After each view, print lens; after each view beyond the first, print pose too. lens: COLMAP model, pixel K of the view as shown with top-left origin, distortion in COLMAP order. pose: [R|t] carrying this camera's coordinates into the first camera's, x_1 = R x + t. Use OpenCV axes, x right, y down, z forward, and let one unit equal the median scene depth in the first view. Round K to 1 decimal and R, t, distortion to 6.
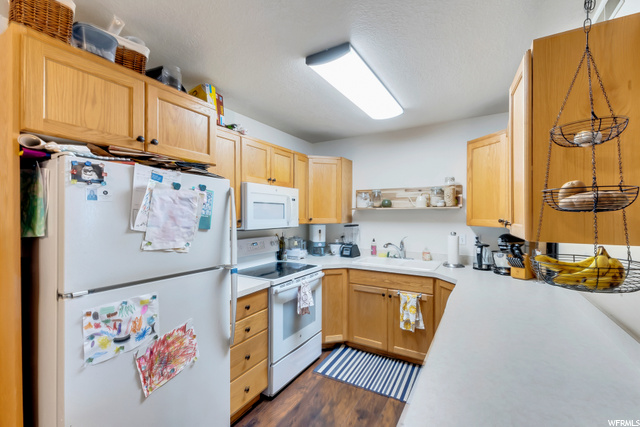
lens RADIAL K [[277.3, 0, 318.8], [0, 277.3, 214.9], [0, 0, 1]] dist [-0.001010, 0.000089]
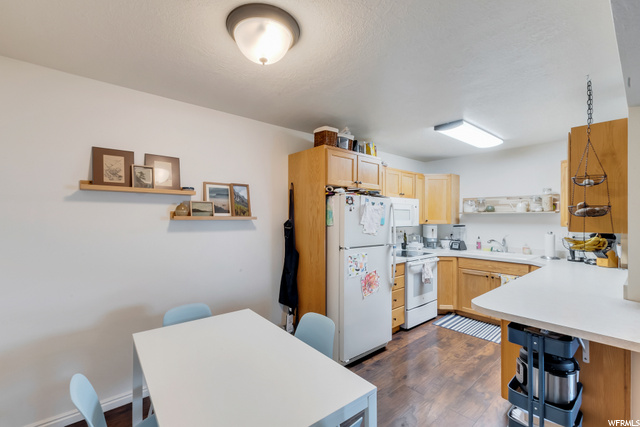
lens RADIAL K [[277.3, 0, 318.8], [0, 277.3, 214.9], [0, 0, 1]] dist [-0.001010, 0.000089]
pose [[0.945806, 0.000668, -0.324730, -0.110112], [-0.003716, 0.999955, -0.008764, 0.000866], [0.324710, 0.009496, 0.945766, -0.582805]]
